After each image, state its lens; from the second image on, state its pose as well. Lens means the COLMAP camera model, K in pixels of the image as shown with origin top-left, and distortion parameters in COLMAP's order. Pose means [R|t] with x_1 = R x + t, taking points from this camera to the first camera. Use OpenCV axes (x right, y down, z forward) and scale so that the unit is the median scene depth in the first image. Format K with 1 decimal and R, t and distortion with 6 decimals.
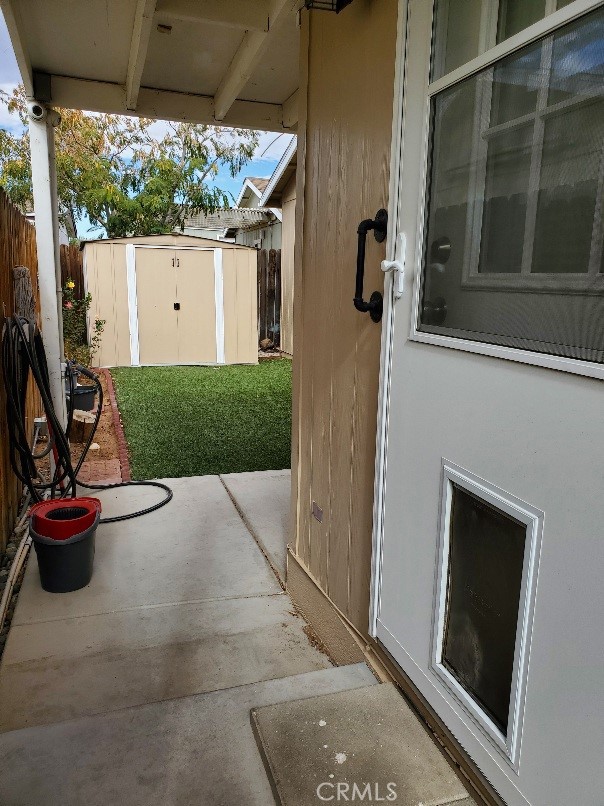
lens RADIAL K [[597.6, 0, 302.0], [0, 597.6, 403.0], [0, 0, 1]] dist [0.005222, 0.001116]
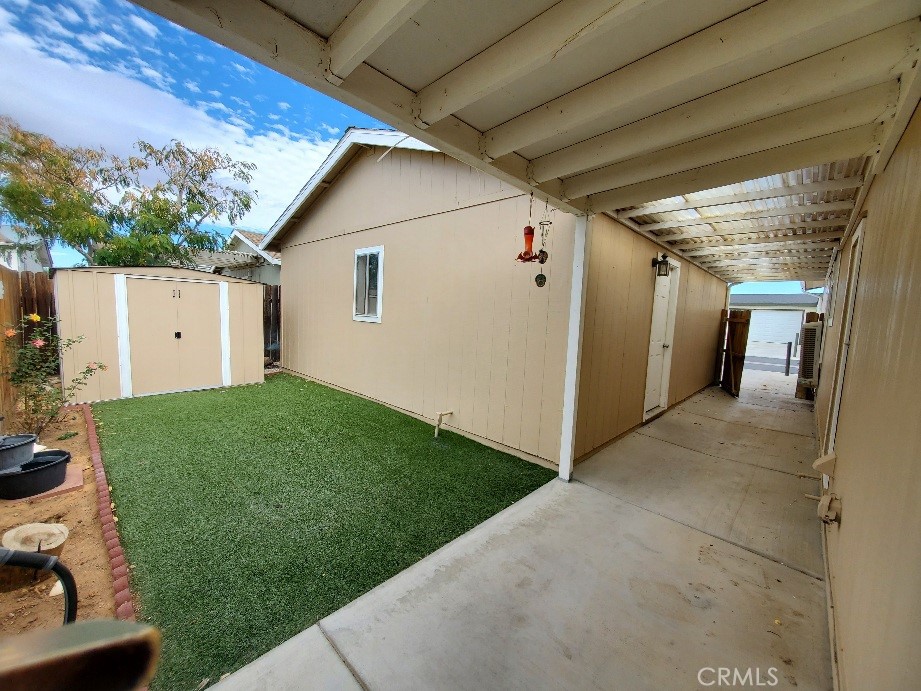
lens RADIAL K [[354.7, 0, 460.5], [0, 354.7, 345.5], [0, 0, 1]] dist [-0.011260, -0.000300]
pose [[0.876177, -0.036128, 0.480634, -0.065576], [0.079850, 0.994288, -0.070825, -0.053903], [-0.475330, 0.100434, 0.874056, 0.206226]]
